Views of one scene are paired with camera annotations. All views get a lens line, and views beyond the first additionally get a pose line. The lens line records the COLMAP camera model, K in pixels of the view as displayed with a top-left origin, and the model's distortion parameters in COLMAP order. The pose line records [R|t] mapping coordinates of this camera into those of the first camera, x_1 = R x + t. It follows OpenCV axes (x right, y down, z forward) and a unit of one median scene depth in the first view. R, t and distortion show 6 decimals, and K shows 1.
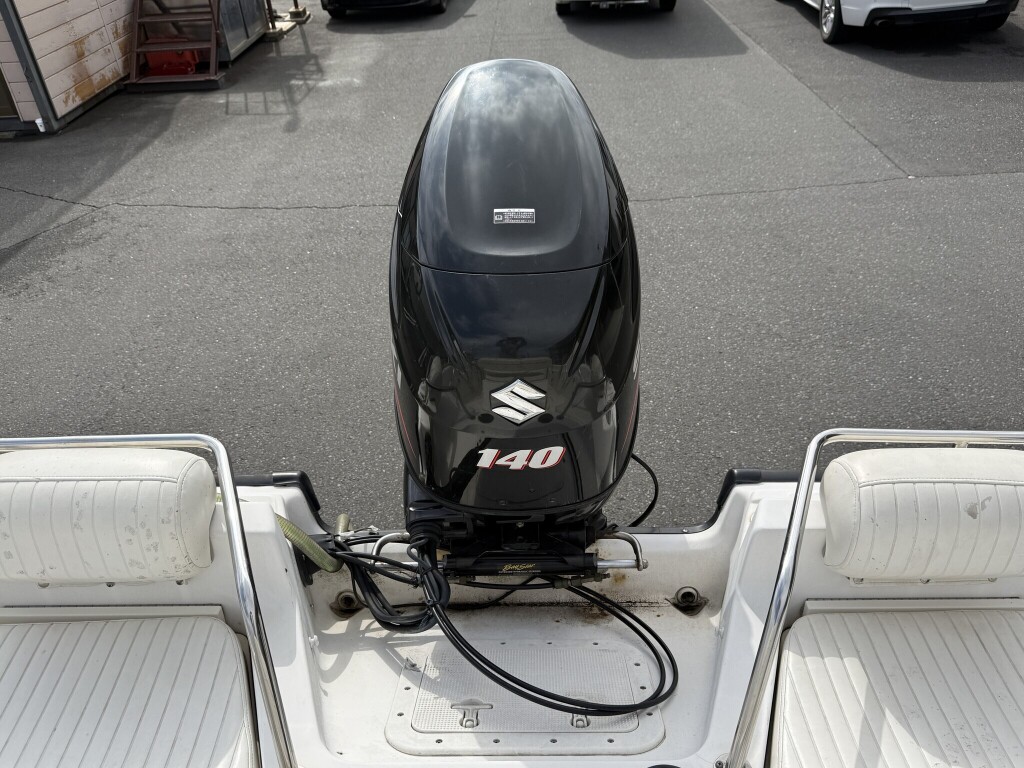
lens RADIAL K [[783.9, 0, 512.0], [0, 783.9, 384.0], [0, 0, 1]] dist [0.003748, -0.000563]
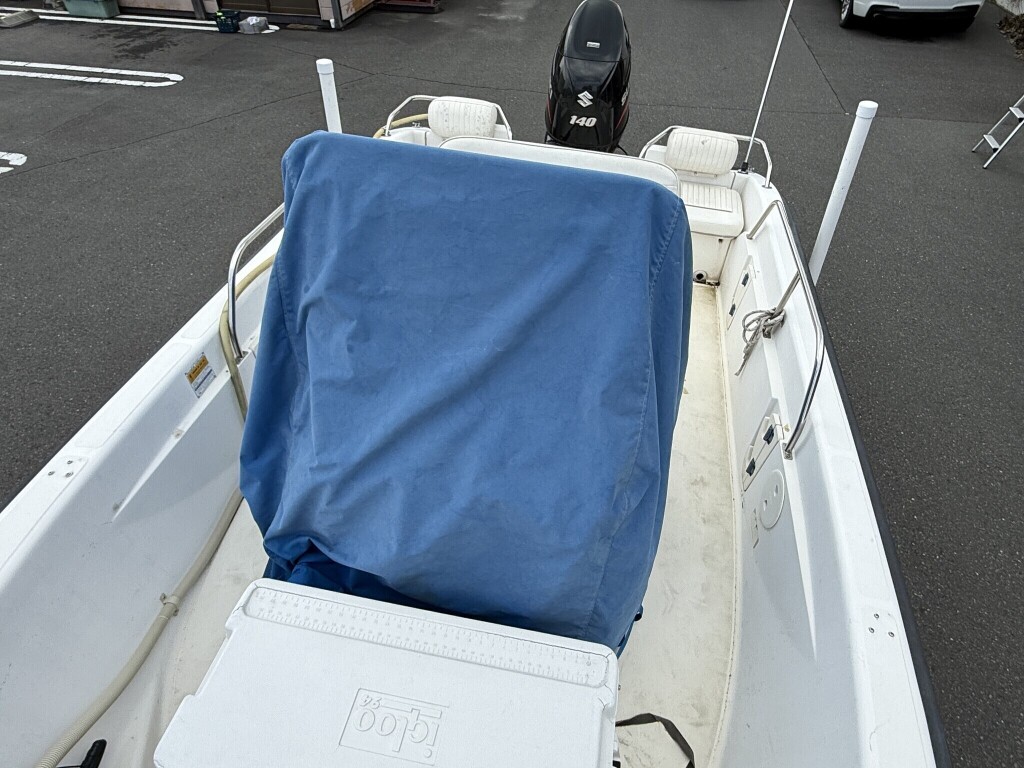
lens RADIAL K [[632.5, 0, 519.2], [0, 632.5, 391.9], [0, 0, 1]] dist [0.004701, -0.001396]
pose [[0.982491, 0.164418, -0.087623, 0.035627], [-0.150671, 0.977833, 0.145396, 0.183637], [0.109586, -0.129648, 0.985486, -0.391635]]
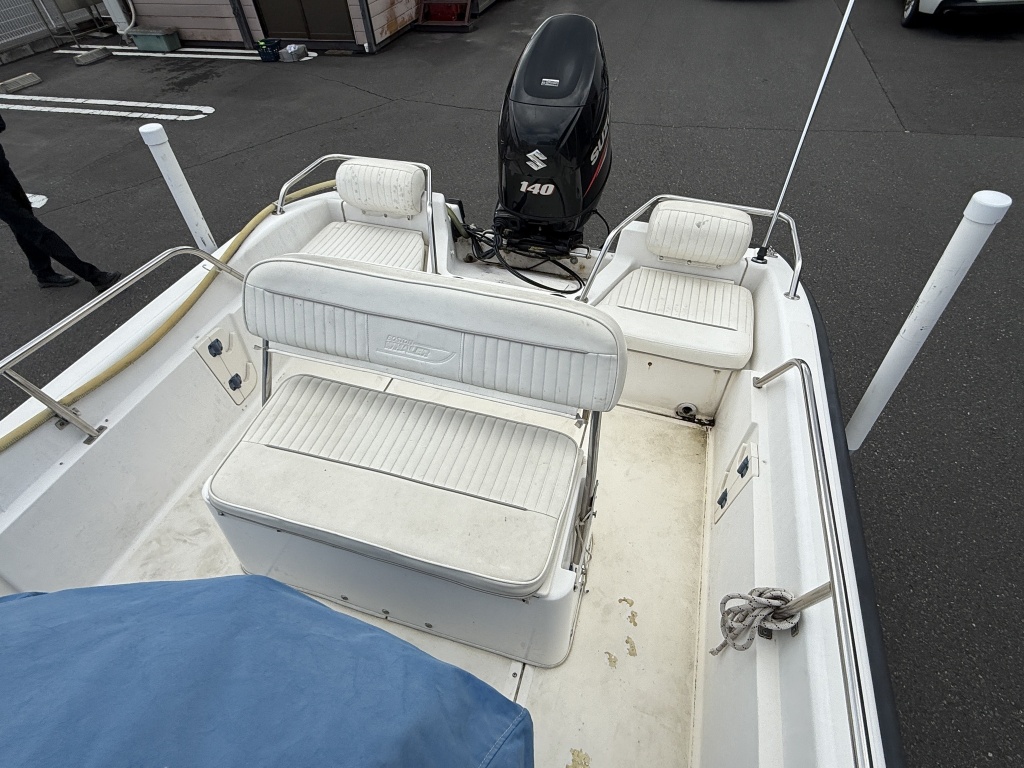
lens RADIAL K [[525.0, 0, 512.0], [0, 525.0, 384.0], [0, 0, 1]] dist [0.001209, 0.000085]
pose [[0.958317, 0.204608, -0.199408, 0.082732], [-0.158608, 0.961516, 0.224346, 0.069091], [0.237637, -0.183367, 0.953890, -0.153928]]
